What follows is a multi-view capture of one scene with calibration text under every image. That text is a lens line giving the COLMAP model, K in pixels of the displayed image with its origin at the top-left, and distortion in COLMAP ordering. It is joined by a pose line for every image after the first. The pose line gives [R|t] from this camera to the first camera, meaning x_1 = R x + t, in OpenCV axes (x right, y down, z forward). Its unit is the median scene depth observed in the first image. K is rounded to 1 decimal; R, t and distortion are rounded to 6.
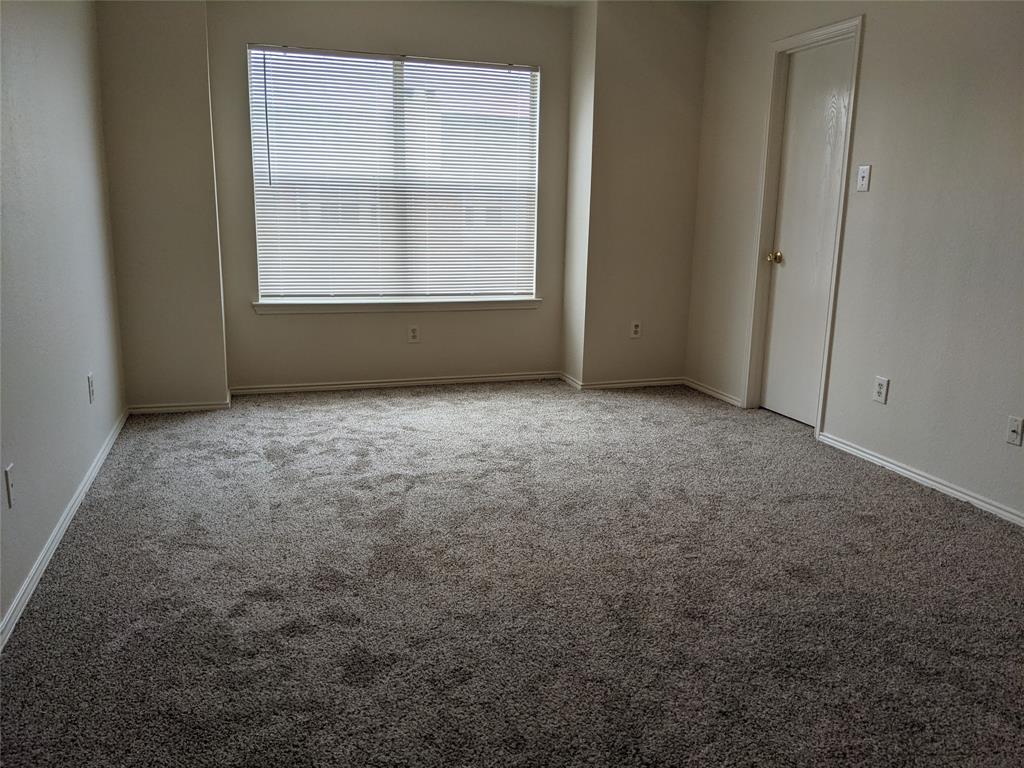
lens RADIAL K [[806.3, 0, 516.6], [0, 806.3, 379.2], [0, 0, 1]] dist [0.061676, -0.098339]
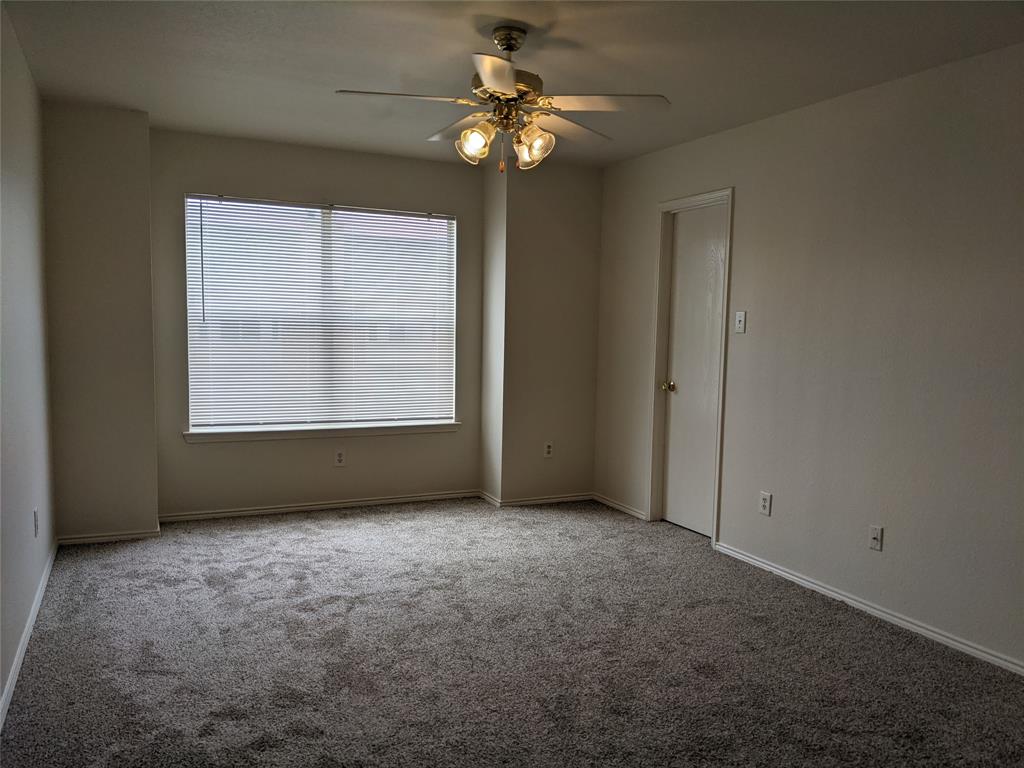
lens RADIAL K [[806.3, 0, 509.3], [0, 806.3, 401.2], [0, 0, 1]] dist [0.061676, -0.098339]
pose [[0.993510, -0.011574, 0.113159, -0.037785], [0.023846, 0.993896, -0.107713, -0.015820], [-0.111221, 0.109712, 0.987721, -0.103905]]
